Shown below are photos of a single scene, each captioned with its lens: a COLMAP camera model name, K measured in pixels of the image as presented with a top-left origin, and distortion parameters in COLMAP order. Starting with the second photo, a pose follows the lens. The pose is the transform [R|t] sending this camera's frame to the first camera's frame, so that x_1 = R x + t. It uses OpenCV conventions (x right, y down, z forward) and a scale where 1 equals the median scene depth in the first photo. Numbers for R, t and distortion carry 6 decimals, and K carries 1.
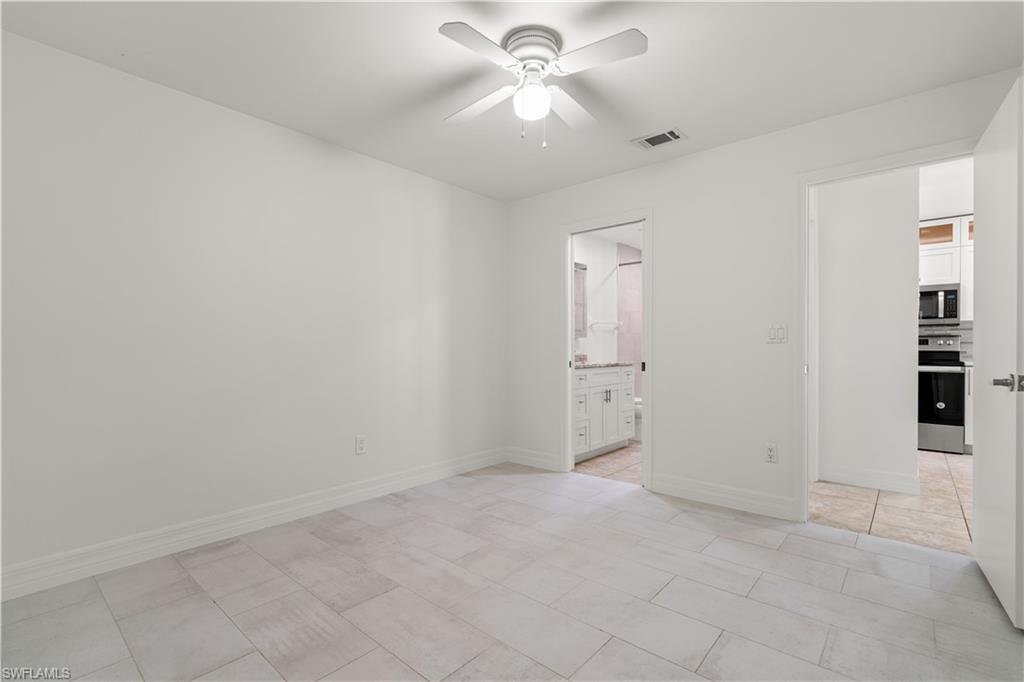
lens RADIAL K [[463.0, 0, 515.8], [0, 463.0, 347.7], [0, 0, 1]] dist [-0.011546, 0.002159]
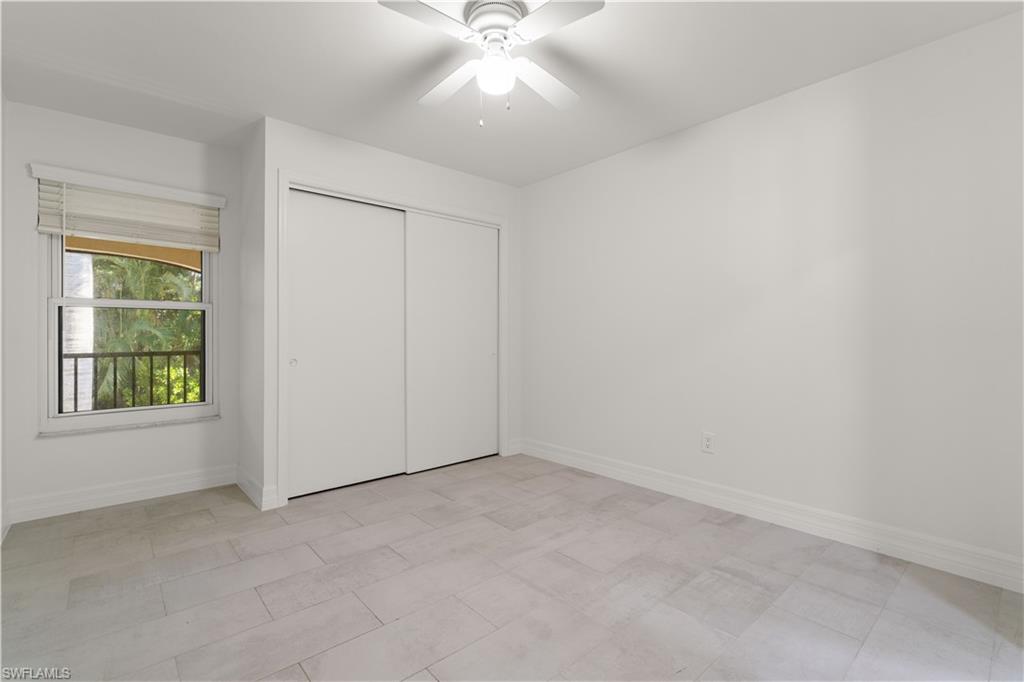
lens RADIAL K [[463.0, 0, 512.7], [0, 463.0, 335.2], [0, 0, 1]] dist [-0.011546, 0.002159]
pose [[-0.138350, 0.000794, -0.990383, 0.744068], [0.000467, 1.000000, 0.000736, -0.000995], [0.990383, -0.000361, -0.138351, 0.906892]]
